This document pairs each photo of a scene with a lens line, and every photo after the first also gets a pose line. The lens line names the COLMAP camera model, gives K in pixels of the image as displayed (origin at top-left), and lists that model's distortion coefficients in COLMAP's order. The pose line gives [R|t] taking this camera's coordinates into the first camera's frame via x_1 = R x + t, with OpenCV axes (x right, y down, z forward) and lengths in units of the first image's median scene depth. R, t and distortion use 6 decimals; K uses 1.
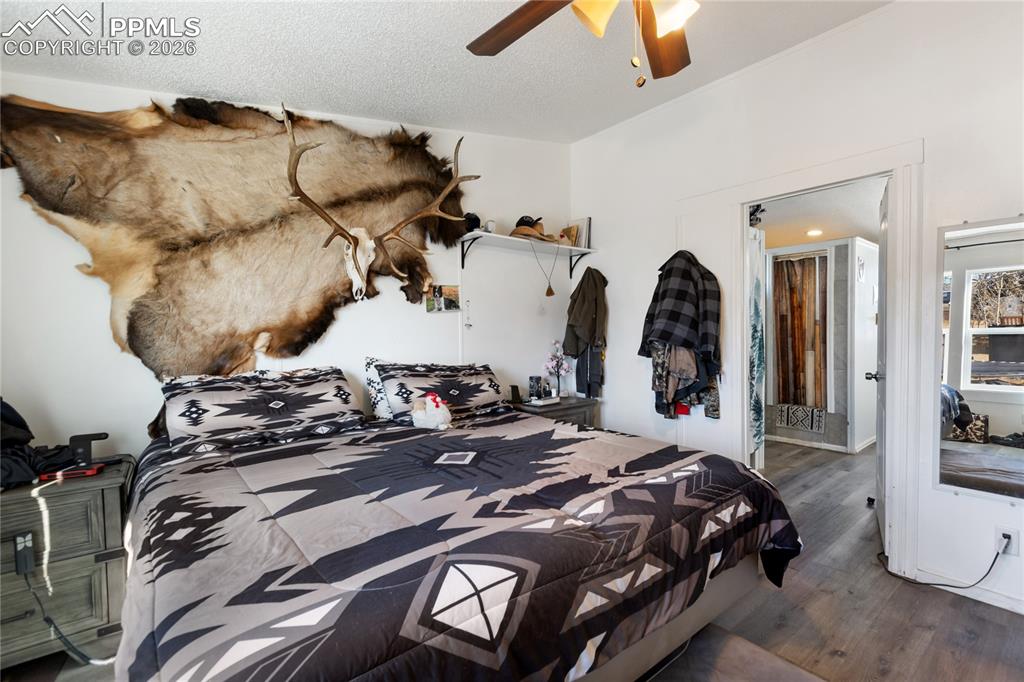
lens RADIAL K [[463.5, 0, 512.0], [0, 463.5, 341.0], [0, 0, 1]] dist [0.012356, 0.000512]
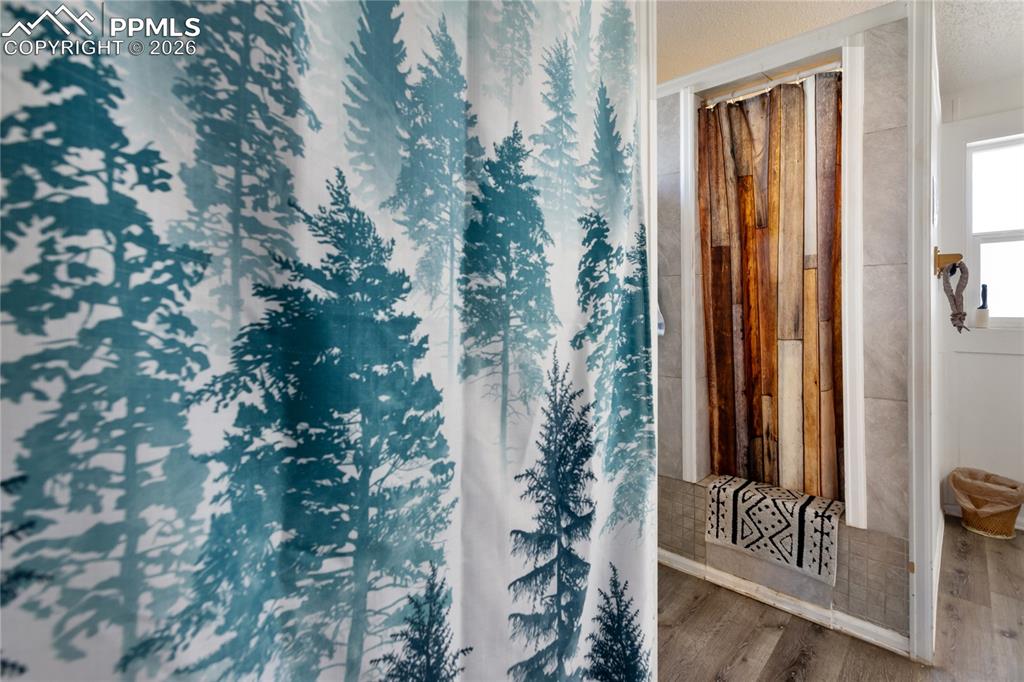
lens RADIAL K [[489.5, 0, 503.8], [0, 489.5, 315.8], [0, 0, 1]] dist [0.003771, 0.000329]
pose [[0.991612, -0.000562, 0.129250, 0.363866], [0.001720, 0.999959, -0.008849, 0.004492], [-0.129240, 0.008997, 0.991573, 0.642263]]
